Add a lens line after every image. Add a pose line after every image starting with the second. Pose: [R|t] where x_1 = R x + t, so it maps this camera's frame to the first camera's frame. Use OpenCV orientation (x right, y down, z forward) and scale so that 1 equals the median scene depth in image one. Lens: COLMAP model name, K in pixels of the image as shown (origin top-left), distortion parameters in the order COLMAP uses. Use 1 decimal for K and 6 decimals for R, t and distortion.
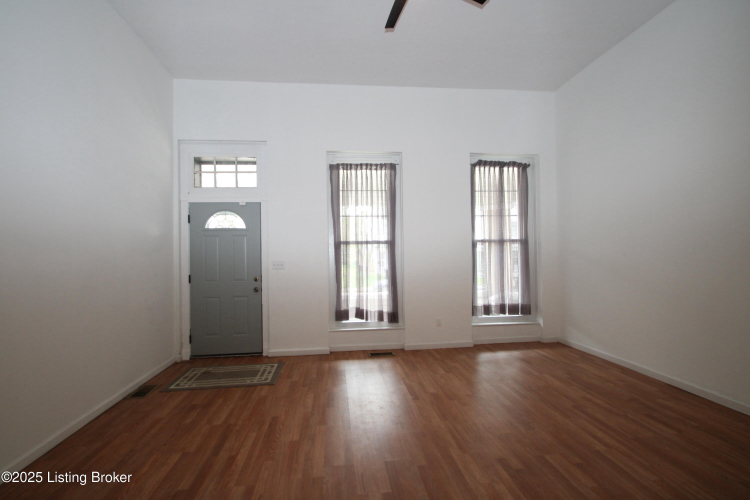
lens RADIAL K [[350.2, 0, 378.1], [0, 350.2, 248.0], [0, 0, 1]] dist [-0.000745, -0.007371]
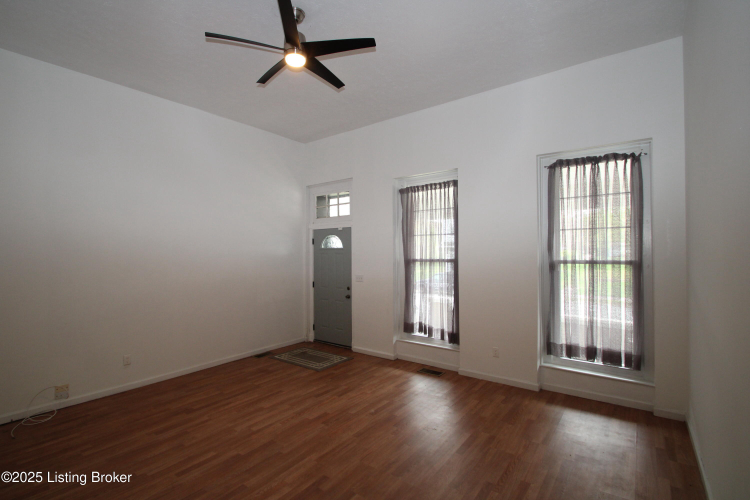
lens RADIAL K [[350.2, 0, 371.7], [0, 350.2, 250.1], [0, 0, 1]] dist [-0.000745, -0.007371]
pose [[0.721496, 0.006237, -0.692390, 0.561190], [0.000864, 0.999951, 0.009908, -0.058247], [0.692418, -0.007747, 0.721455, 0.141906]]
